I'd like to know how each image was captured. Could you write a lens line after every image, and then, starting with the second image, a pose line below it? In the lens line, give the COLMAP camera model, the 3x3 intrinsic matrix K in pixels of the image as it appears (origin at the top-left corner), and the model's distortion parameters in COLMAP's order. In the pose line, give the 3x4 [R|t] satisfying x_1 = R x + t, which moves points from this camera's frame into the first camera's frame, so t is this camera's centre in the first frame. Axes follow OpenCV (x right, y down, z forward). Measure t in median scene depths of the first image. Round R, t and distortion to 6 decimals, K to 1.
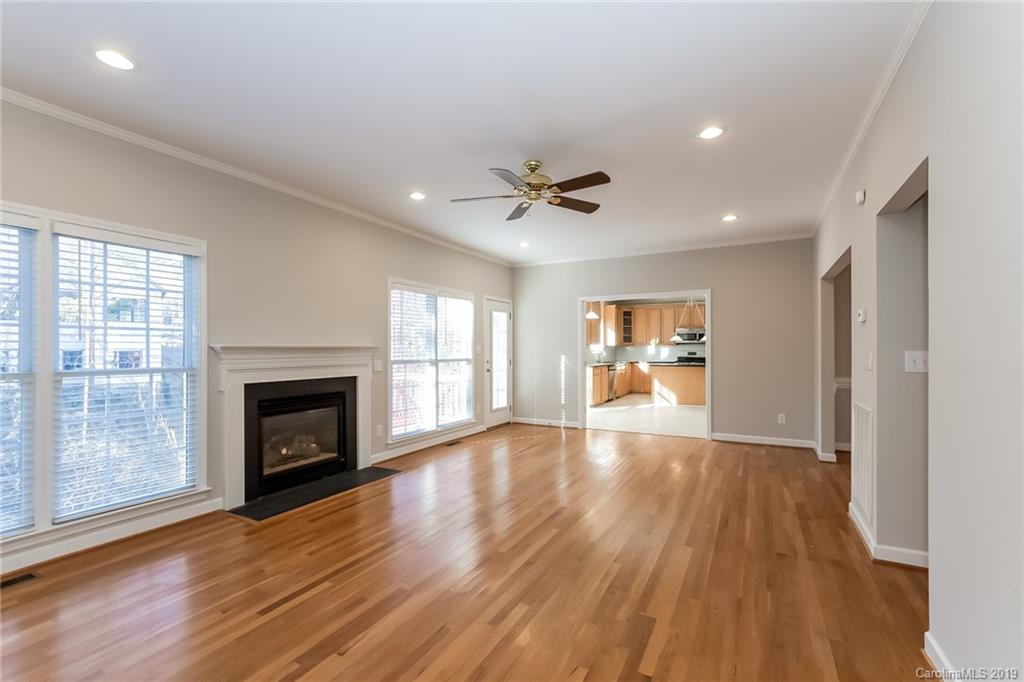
lens RADIAL K [[451.5, 0, 522.9], [0, 451.5, 342.5], [0, 0, 1]] dist [-0.003900, -0.000392]
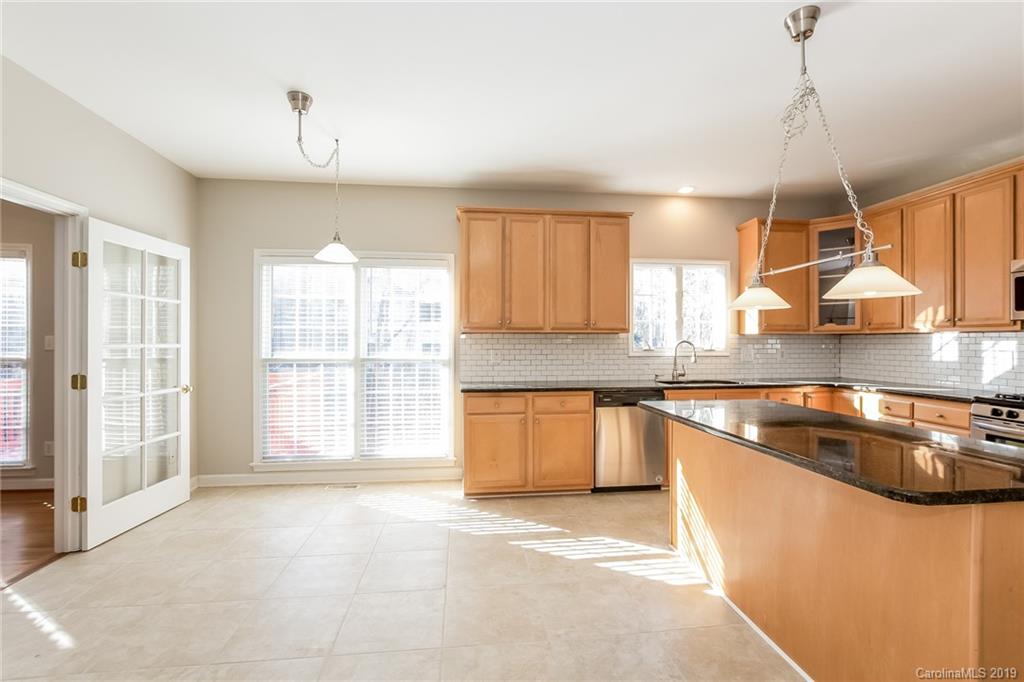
lens RADIAL K [[451.5, 0, 522.9], [0, 451.5, 342.5], [0, 0, 1]] dist [-0.003900, -0.000392]
pose [[0.567900, 0.001863, -0.823095, 0.680019], [0.008553, 0.999930, 0.008165, 0.014976], [0.823053, -0.011677, 0.567845, 1.148657]]
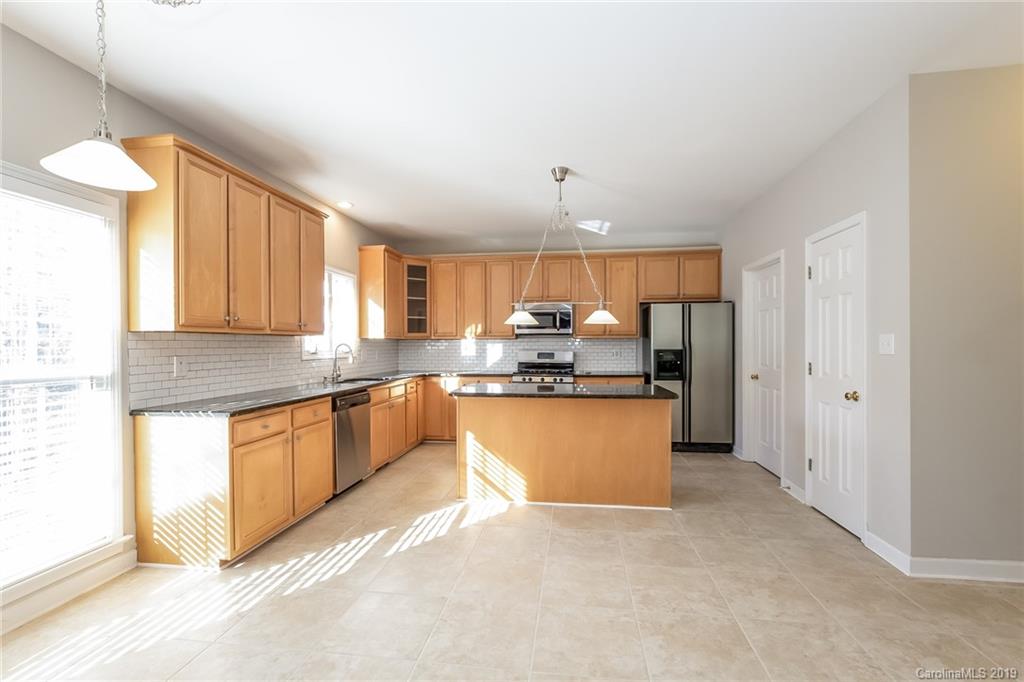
lens RADIAL K [[449.5, 0, 509.8], [0, 449.5, 347.5], [0, 0, 1]] dist [0.000612, 0.000099]
pose [[0.942154, -0.004195, 0.335153, 0.303104], [-0.001372, 0.999865, 0.016373, 0.013757], [-0.335176, -0.015885, 0.942021, 0.969049]]
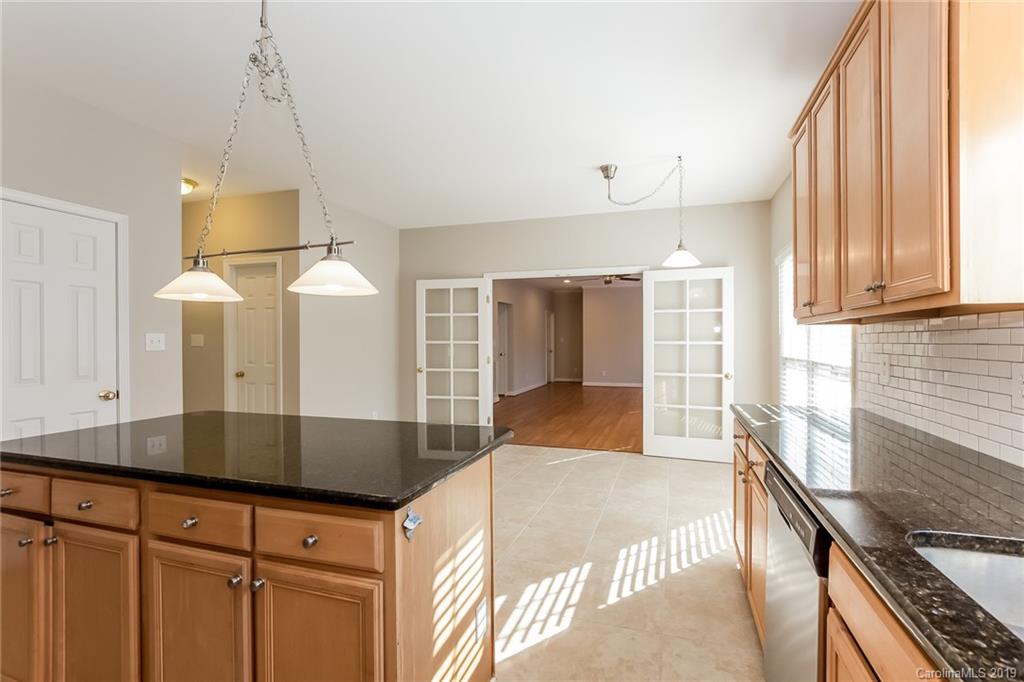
lens RADIAL K [[451.5, 0, 522.9], [0, 451.5, 342.5], [0, 0, 1]] dist [-0.003900, -0.000392]
pose [[-0.986947, 0.004950, -0.160968, 0.445335], [0.007010, 0.999901, -0.012229, 0.025230], [0.160892, -0.013198, -0.986884, 1.730669]]
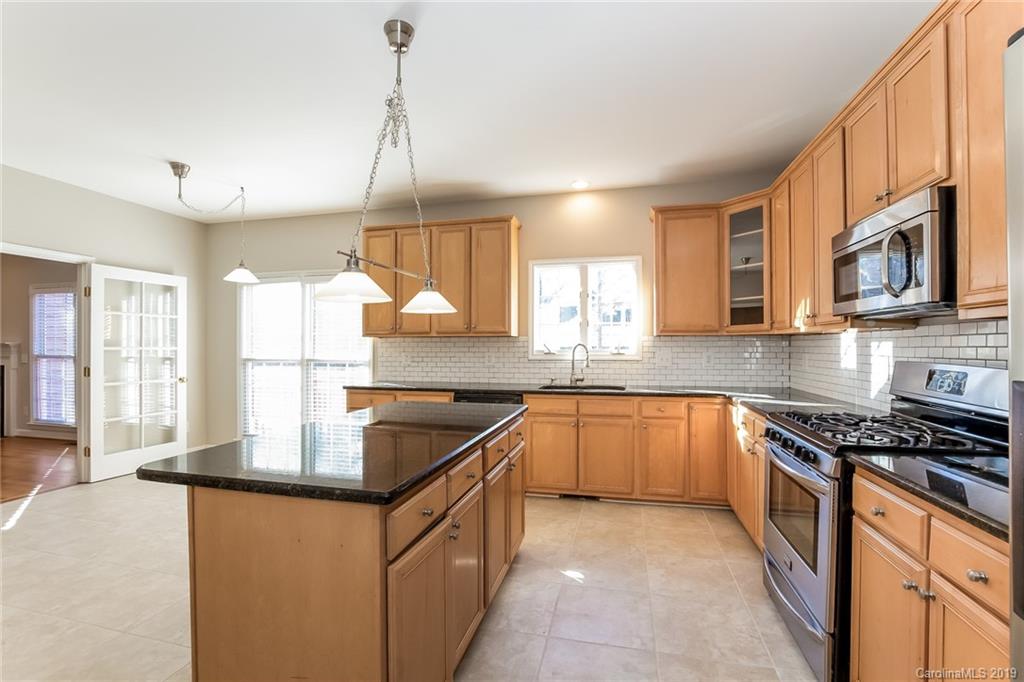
lens RADIAL K [[447.7, 0, 513.1], [0, 447.7, 345.3], [0, 0, 1]] dist [-0.020605, 0.000051]
pose [[0.241663, 0.001082, -0.970360, 0.841267], [0.012318, 0.999915, 0.004183, 0.018100], [0.970282, -0.012963, 0.241629, 1.459905]]
